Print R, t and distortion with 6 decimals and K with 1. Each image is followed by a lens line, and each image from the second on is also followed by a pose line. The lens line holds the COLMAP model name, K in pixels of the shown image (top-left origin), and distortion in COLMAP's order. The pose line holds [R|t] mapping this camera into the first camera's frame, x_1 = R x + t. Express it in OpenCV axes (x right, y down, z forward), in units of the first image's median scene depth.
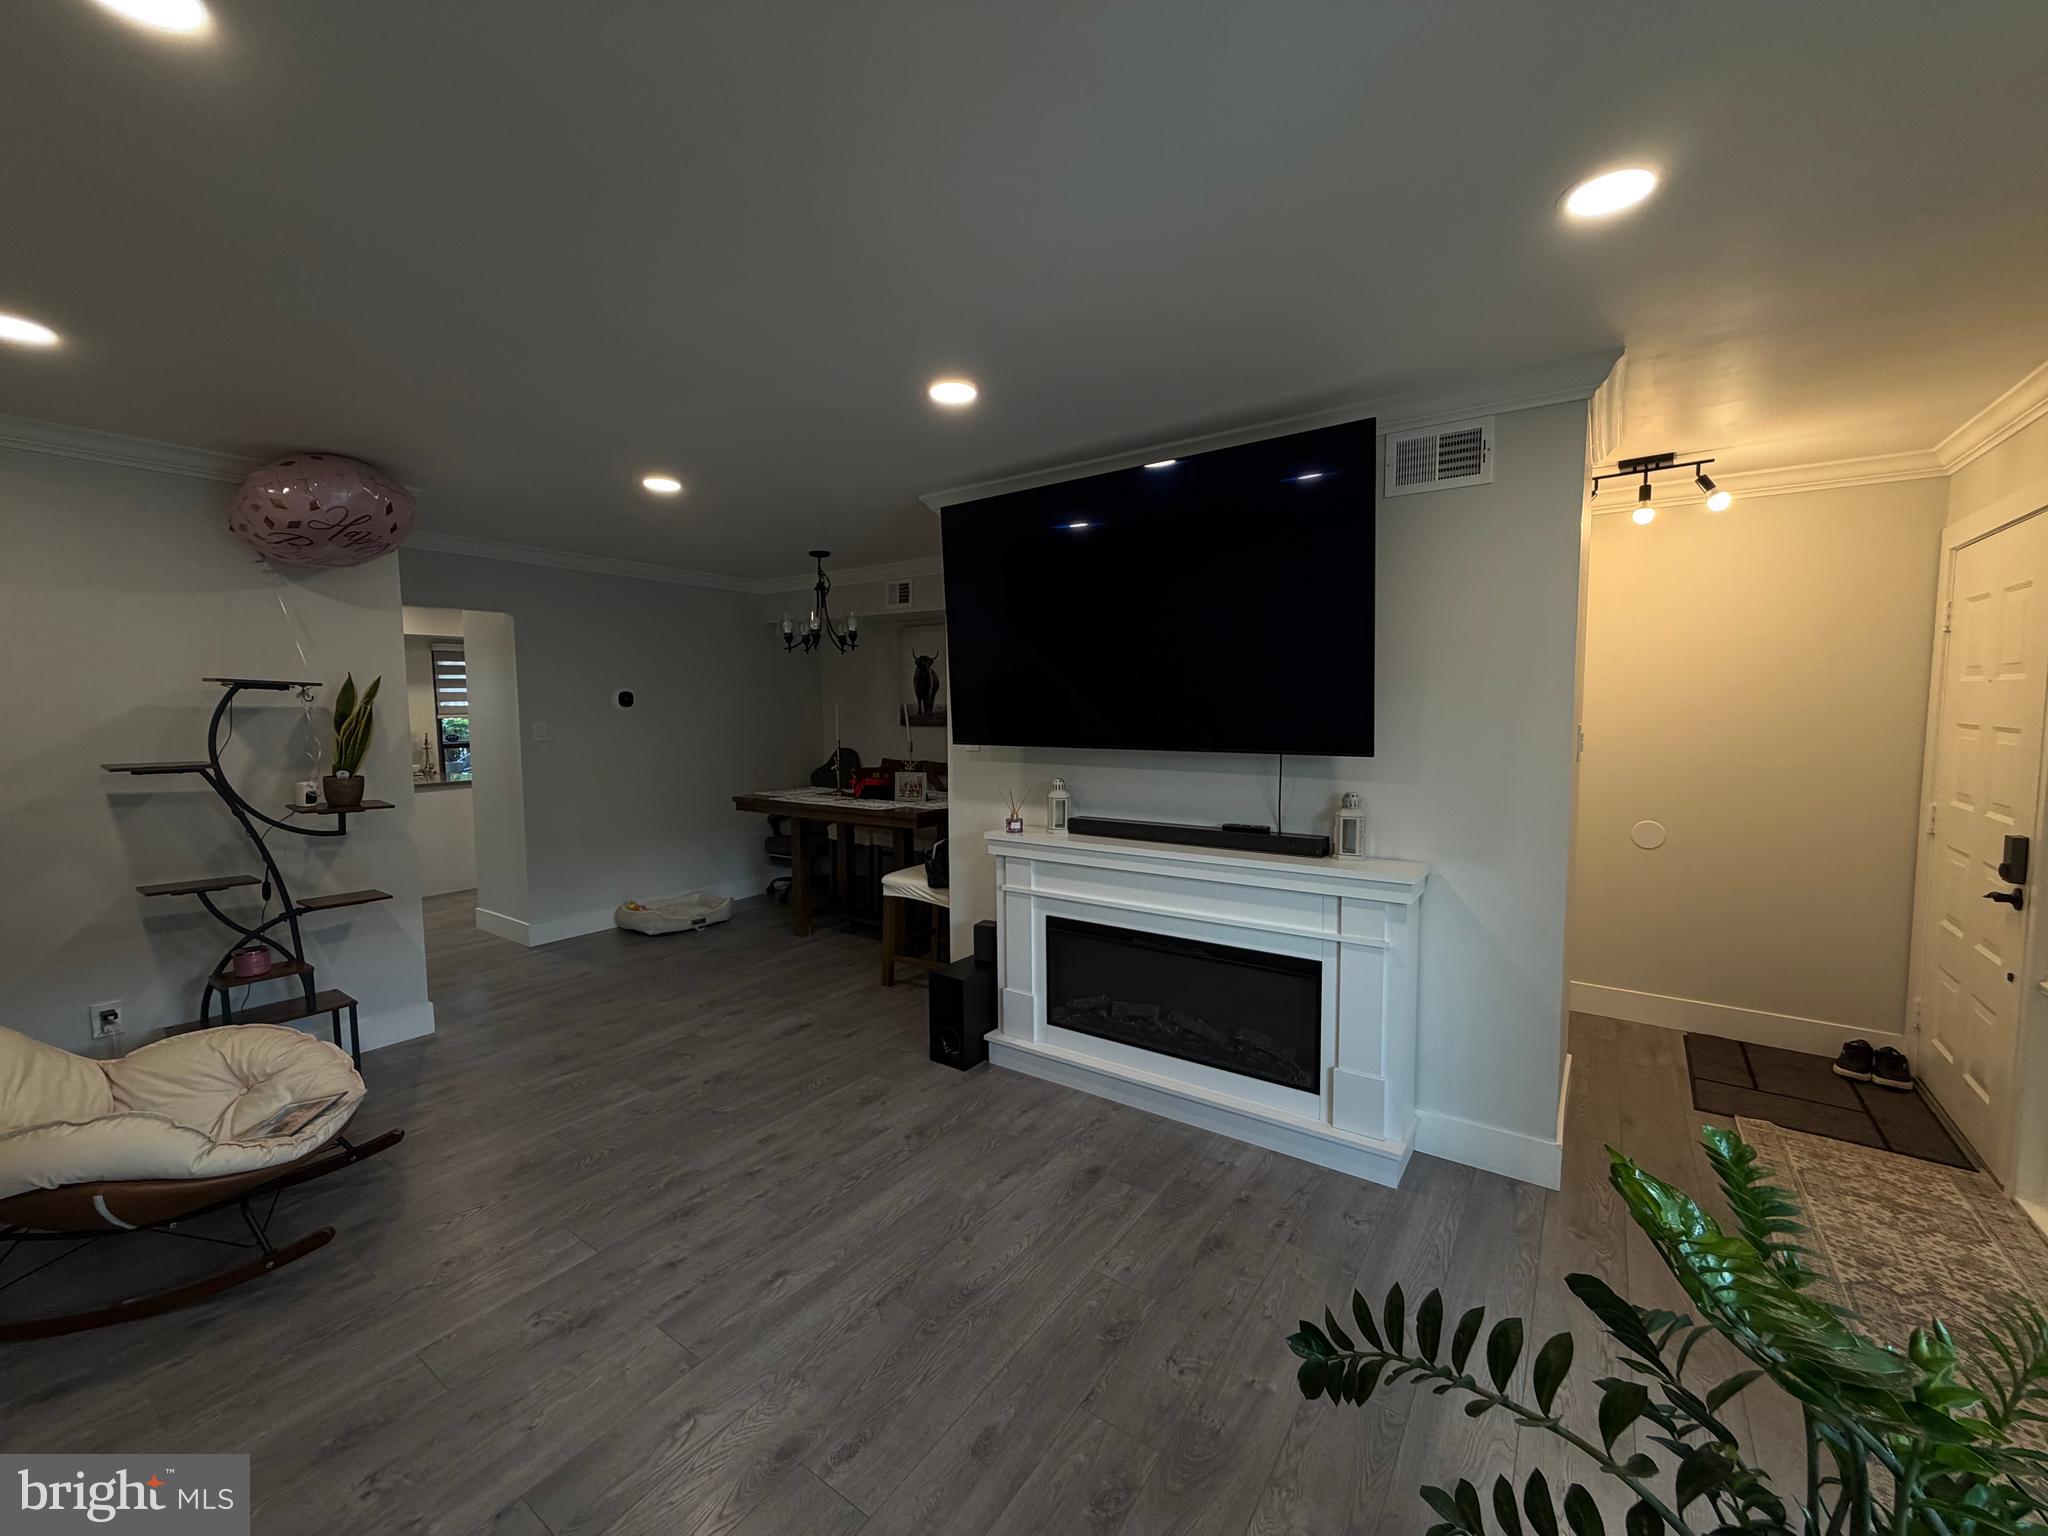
lens RADIAL K [[816.0, 0, 1014.4], [0, 816.0, 766.3], [0, 0, 1]] dist [0.000240, 0.000210]
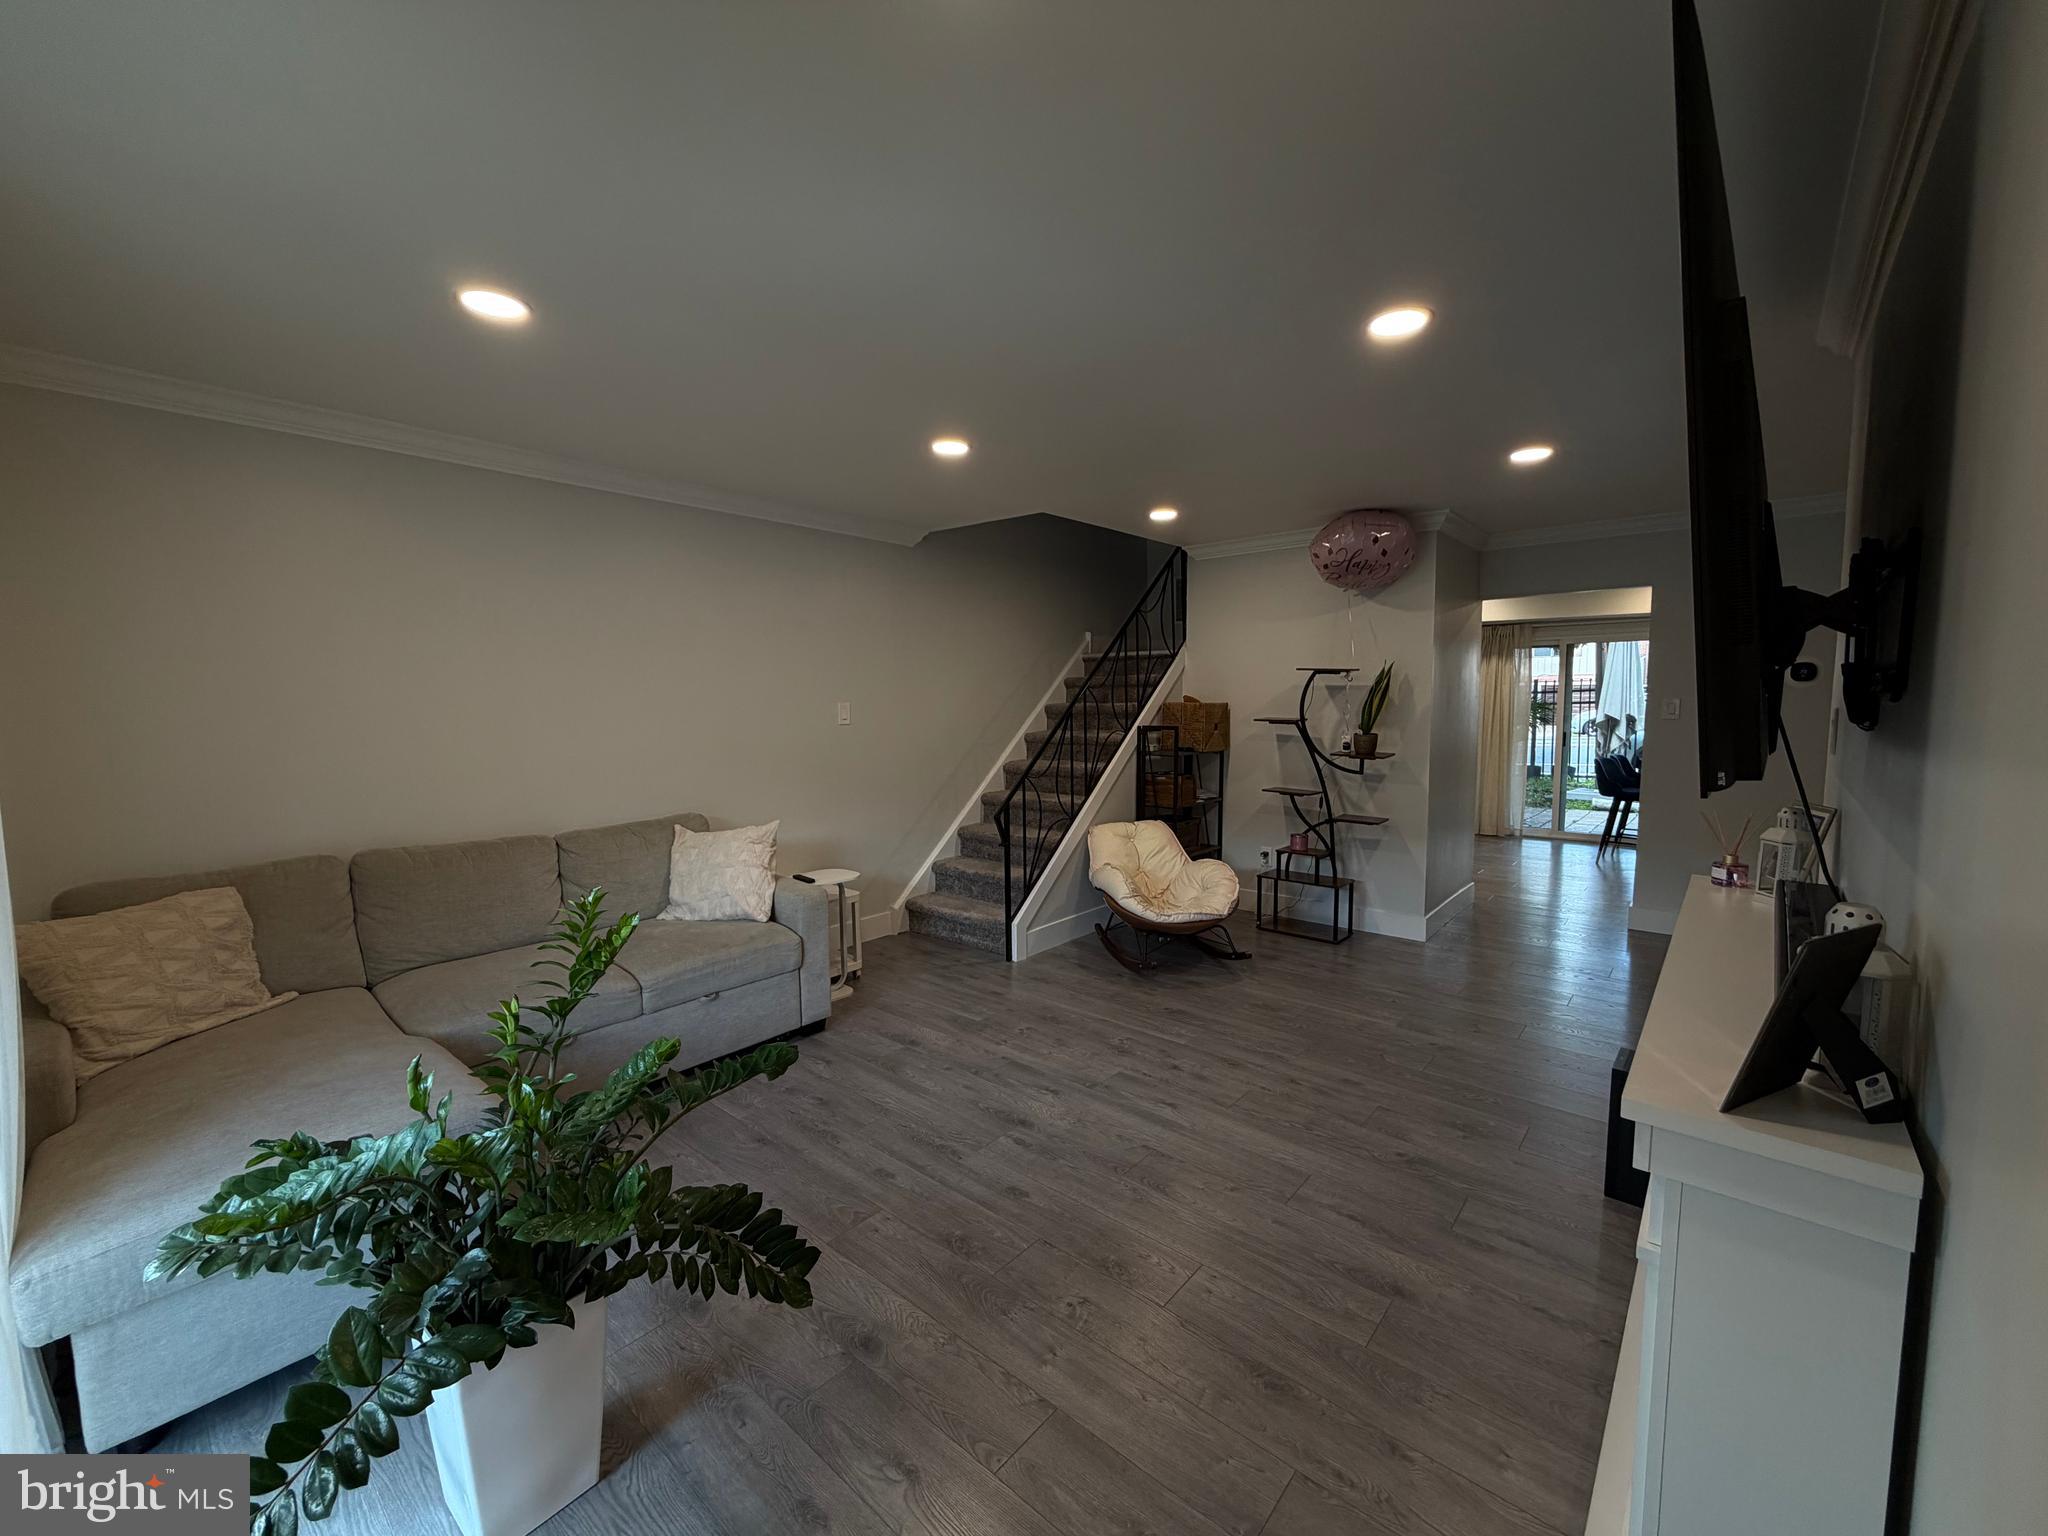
lens RADIAL K [[816.0, 0, 1018.5], [0, 816.0, 771.3], [0, 0, 1]] dist [0.000240, 0.000210]
pose [[-0.099166, 0.098480, -0.990186, 0.668539], [-0.062534, 0.992507, 0.104973, -0.034384], [0.993104, 0.072330, -0.092264, 0.544507]]
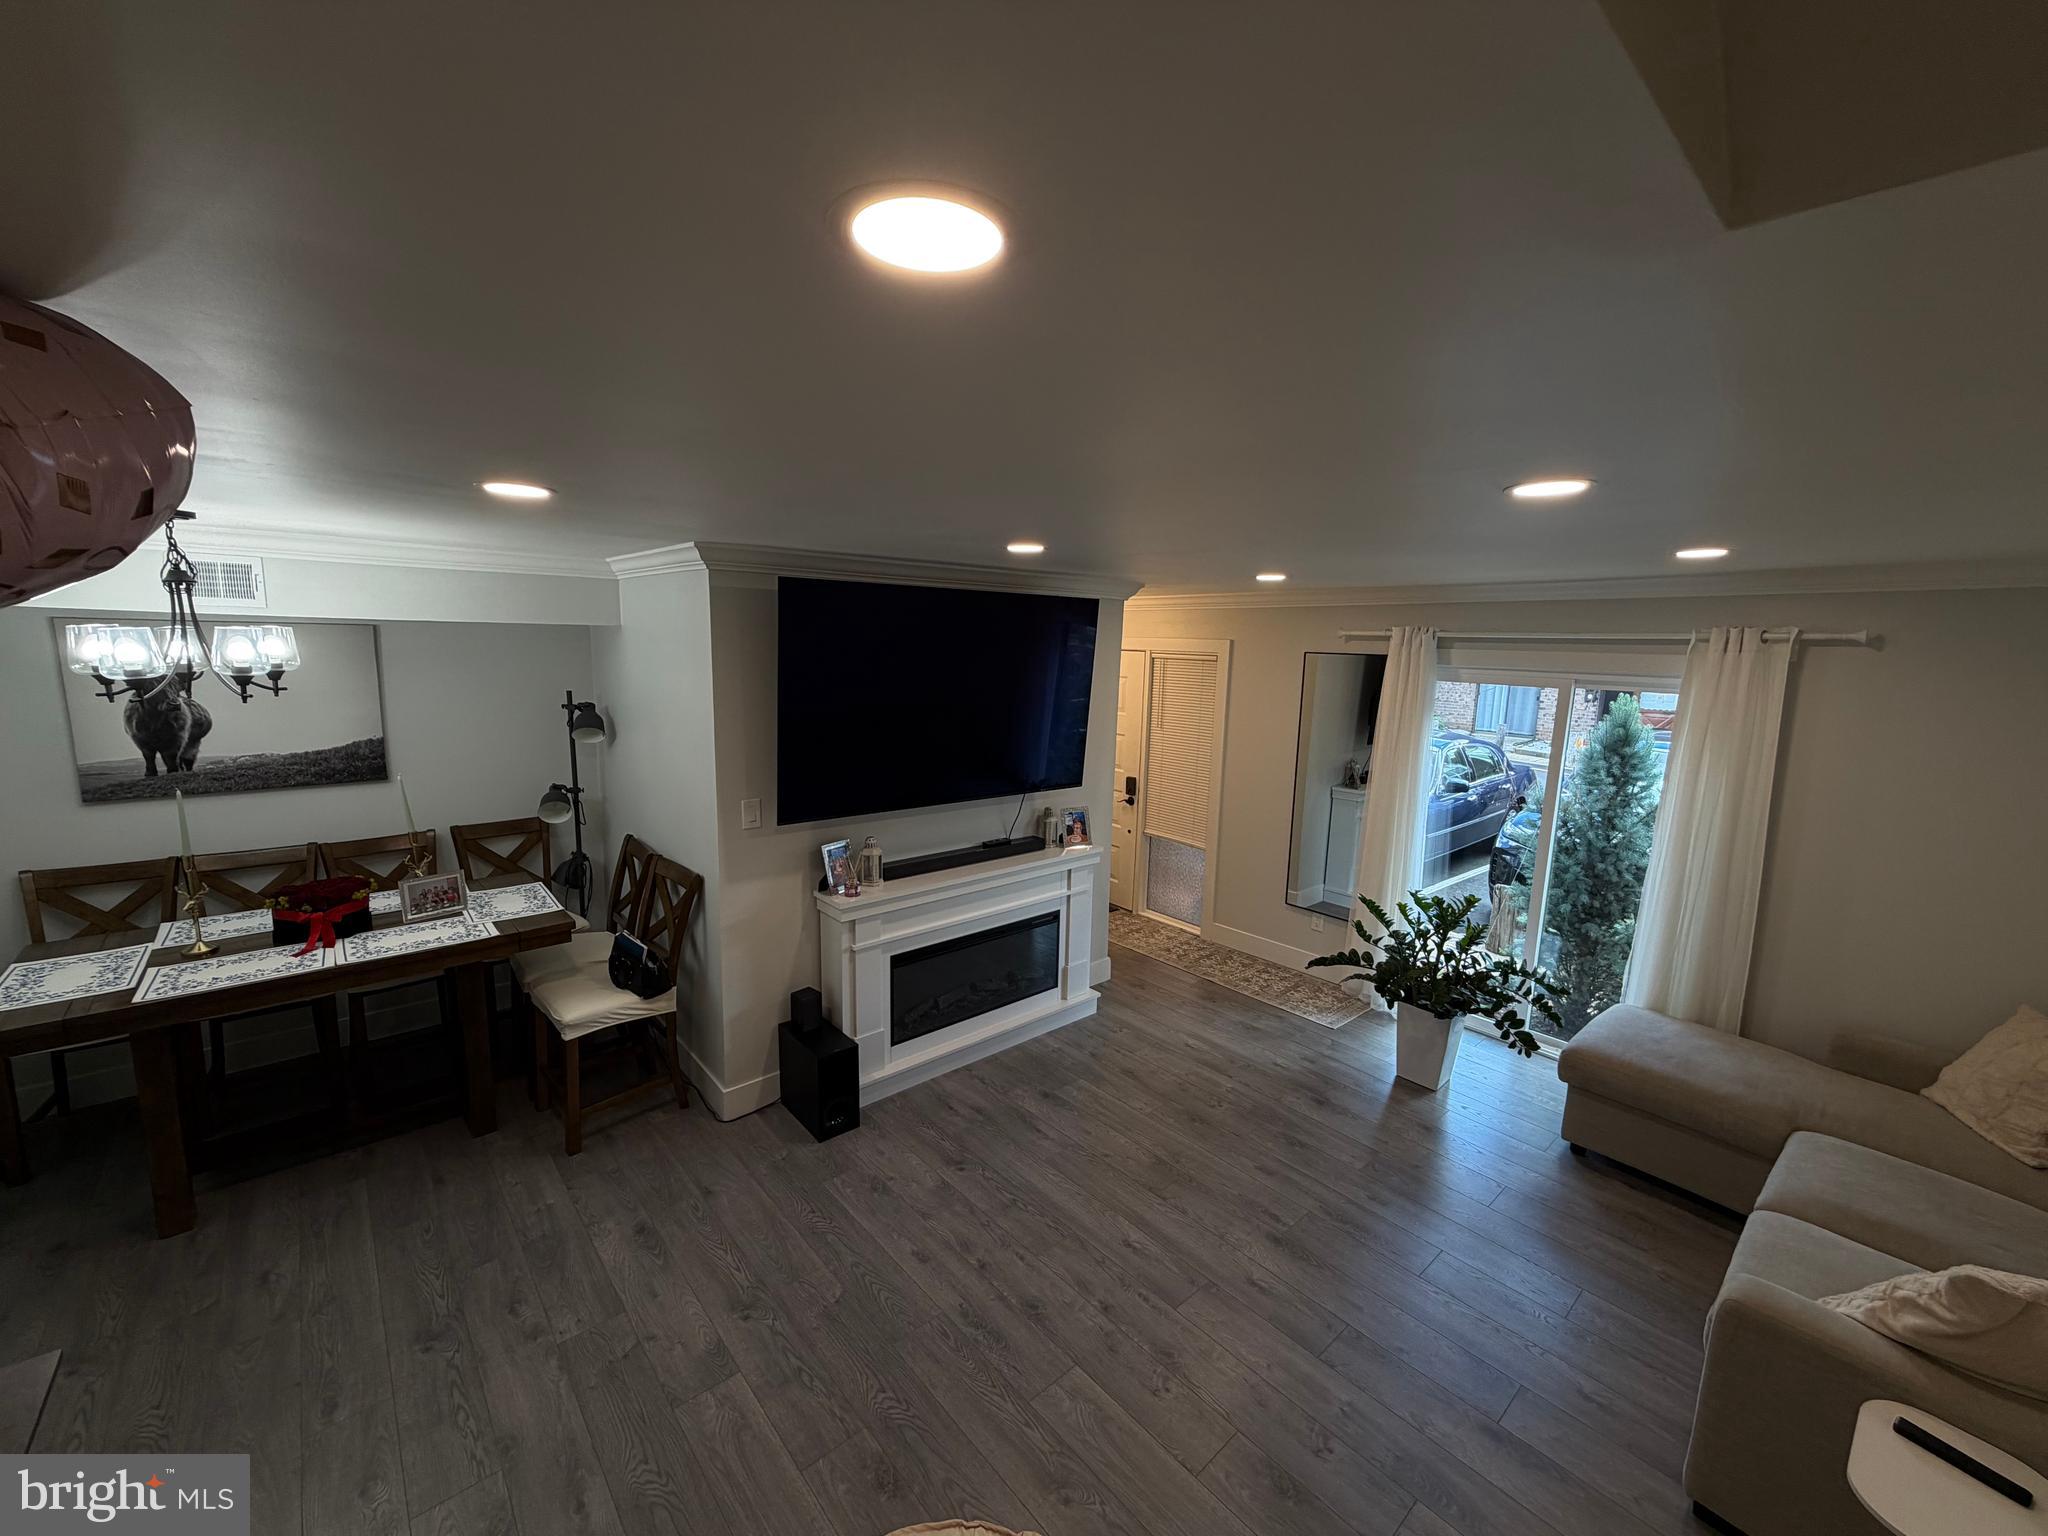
lens RADIAL K [[816.0, 0, 1017.1], [0, 816.0, 775.3], [0, 0, 1]] dist [0.000240, 0.000210]
pose [[0.233254, -0.147709, 0.961132, -0.988329], [0.046332, 0.988962, 0.140742, -0.223388], [-0.971311, 0.011702, 0.237523, 0.555185]]
